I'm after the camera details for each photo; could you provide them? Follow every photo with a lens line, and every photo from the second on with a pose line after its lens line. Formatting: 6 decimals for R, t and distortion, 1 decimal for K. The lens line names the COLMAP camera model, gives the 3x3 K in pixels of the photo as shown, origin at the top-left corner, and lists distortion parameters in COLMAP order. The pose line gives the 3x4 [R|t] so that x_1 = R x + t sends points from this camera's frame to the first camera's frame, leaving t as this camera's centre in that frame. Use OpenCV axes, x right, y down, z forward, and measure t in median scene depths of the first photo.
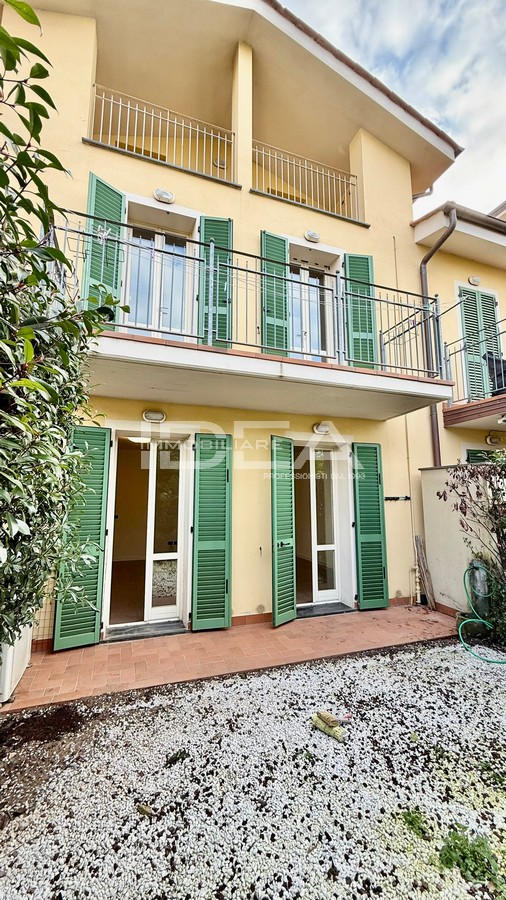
lens RADIAL K [[355.9, 0, 251.1], [0, 355.9, 446.9], [0, 0, 1]] dist [-0.001912, 0.000611]
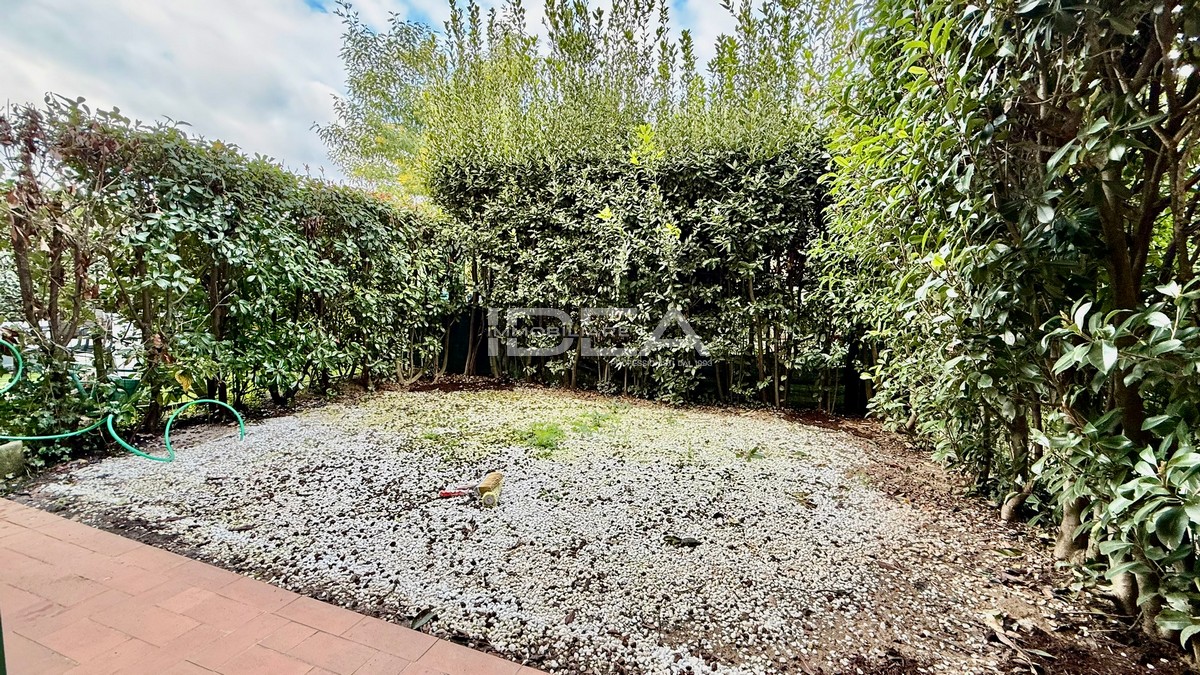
lens RADIAL K [[473.1, 0, 596.6], [0, 473.1, 336.6], [0, 0, 1]] dist [-0.000654, 0.000048]
pose [[-0.780436, -0.076084, 0.620589, -0.462582], [-0.113669, 0.993293, -0.021170, 0.367606], [-0.614816, -0.087064, -0.783851, 1.376099]]
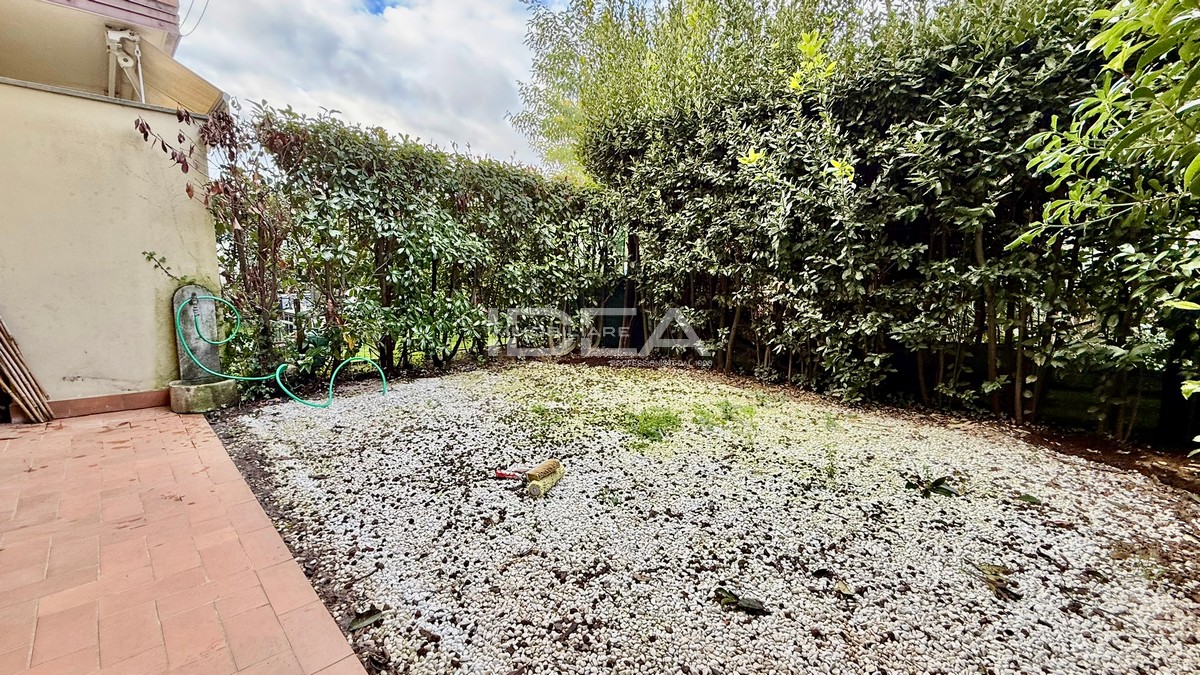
lens RADIAL K [[474.5, 0, 597.7], [0, 474.5, 336.7], [0, 0, 1]] dist [-0.001912, 0.000611]
pose [[-0.445068, -0.130400, 0.885952, -0.476400], [-0.135706, 0.987736, 0.077208, 0.355929], [-0.885154, -0.085866, -0.457306, 1.095302]]
